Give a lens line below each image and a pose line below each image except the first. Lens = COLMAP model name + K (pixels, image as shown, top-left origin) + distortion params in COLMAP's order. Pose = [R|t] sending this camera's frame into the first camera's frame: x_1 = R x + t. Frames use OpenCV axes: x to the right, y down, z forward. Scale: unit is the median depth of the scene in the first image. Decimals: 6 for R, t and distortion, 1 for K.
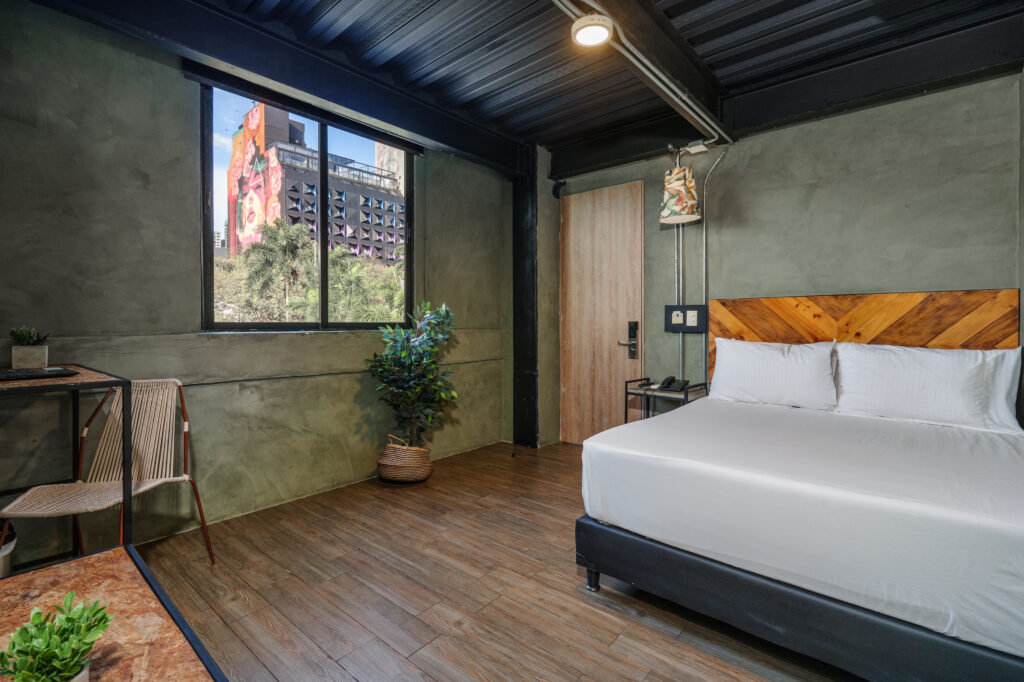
lens RADIAL K [[457.3, 0, 550.6], [0, 457.3, 323.7], [0, 0, 1]] dist [-0.002682, -0.000109]
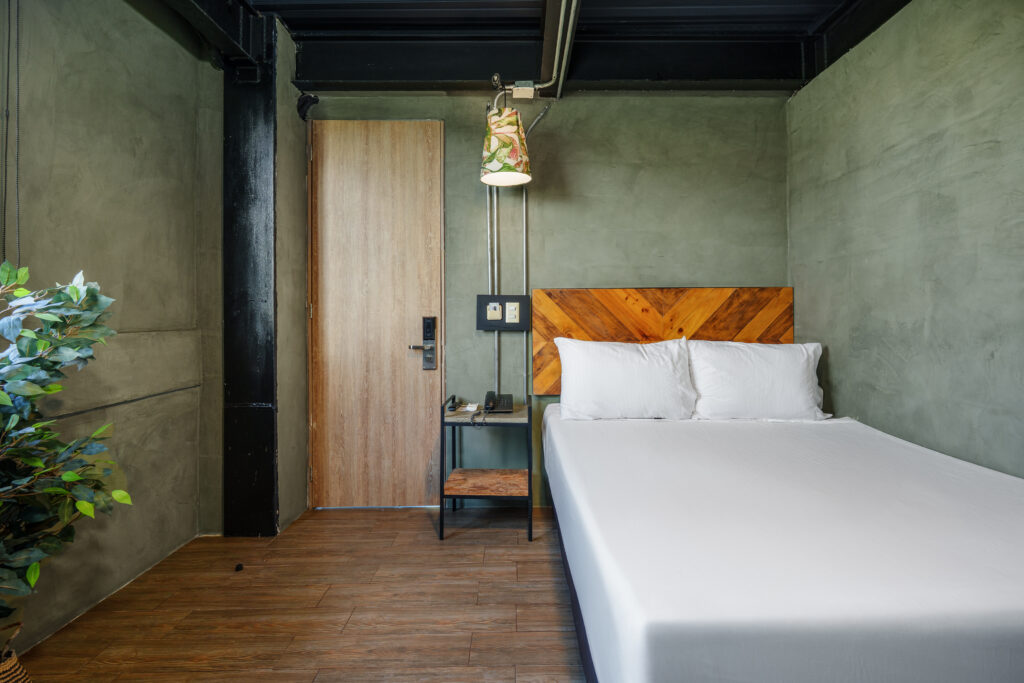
lens RADIAL K [[450.3, 0, 509.2], [0, 450.3, 313.2], [0, 0, 1]] dist [-0.003671, -0.000116]
pose [[0.808644, 0.004286, 0.588282, -0.143926], [0.003274, 0.999925, -0.011786, -0.001884], [-0.588289, 0.011457, 0.808570, 0.409236]]
